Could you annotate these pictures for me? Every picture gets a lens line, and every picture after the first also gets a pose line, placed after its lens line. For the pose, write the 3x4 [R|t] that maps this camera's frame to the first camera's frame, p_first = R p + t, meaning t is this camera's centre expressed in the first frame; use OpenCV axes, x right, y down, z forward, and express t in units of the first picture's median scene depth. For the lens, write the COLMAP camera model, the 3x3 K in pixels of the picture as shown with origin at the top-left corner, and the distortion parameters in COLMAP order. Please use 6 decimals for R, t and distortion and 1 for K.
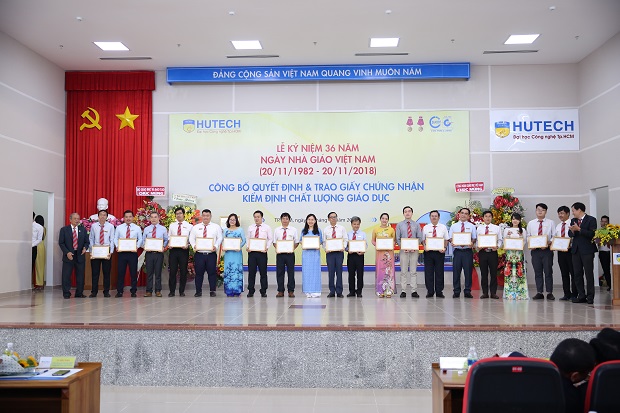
lens RADIAL K [[684.6, 0, 319.6], [0, 684.6, 206.5], [0, 0, 1]] dist [0.038382, 0.000000]
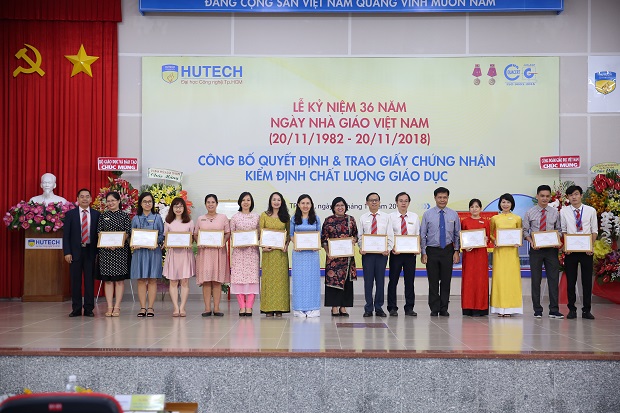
lens RADIAL K [[940.0, 0, 305.6], [0, 940.0, 208.9], [0, 0, 1]] dist [0.147044, 0.000000]
pose [[0.998933, 0.006792, 0.045674, -0.094461], [-0.007856, 0.999701, 0.023162, -0.000039], [-0.045503, -0.023496, 0.998688, 0.003642]]
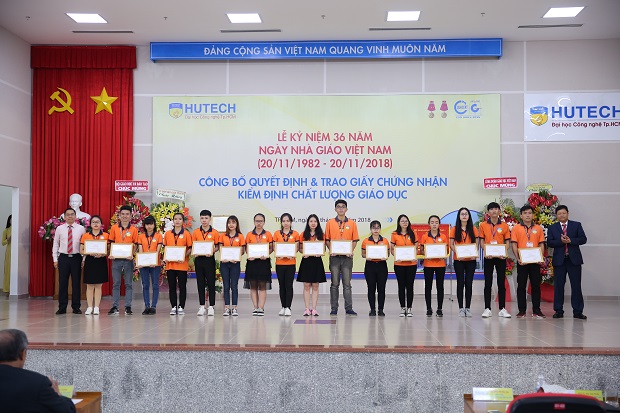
lens RADIAL K [[814.6, 0, 317.1], [0, 814.6, 204.8], [0, 0, 1]] dist [0.093445, 0.000000]
pose [[0.999992, 0.003955, -0.000096, -0.012060], [-0.003953, 0.999885, 0.014653, -0.014403], [0.000153, -0.014652, 0.999893, -0.032879]]
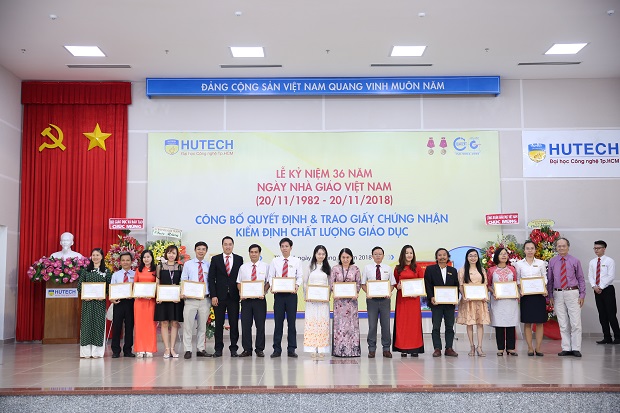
lens RADIAL K [[774.2, 0, 306.7], [0, 774.2, 207.2], [0, 0, 1]] dist [0.074127, 0.000000]
pose [[0.998044, 0.001057, 0.062505, -0.085357], [0.001812, 0.998947, -0.045840, 0.001245], [-0.062488, 0.045864, 0.996991, 0.039257]]
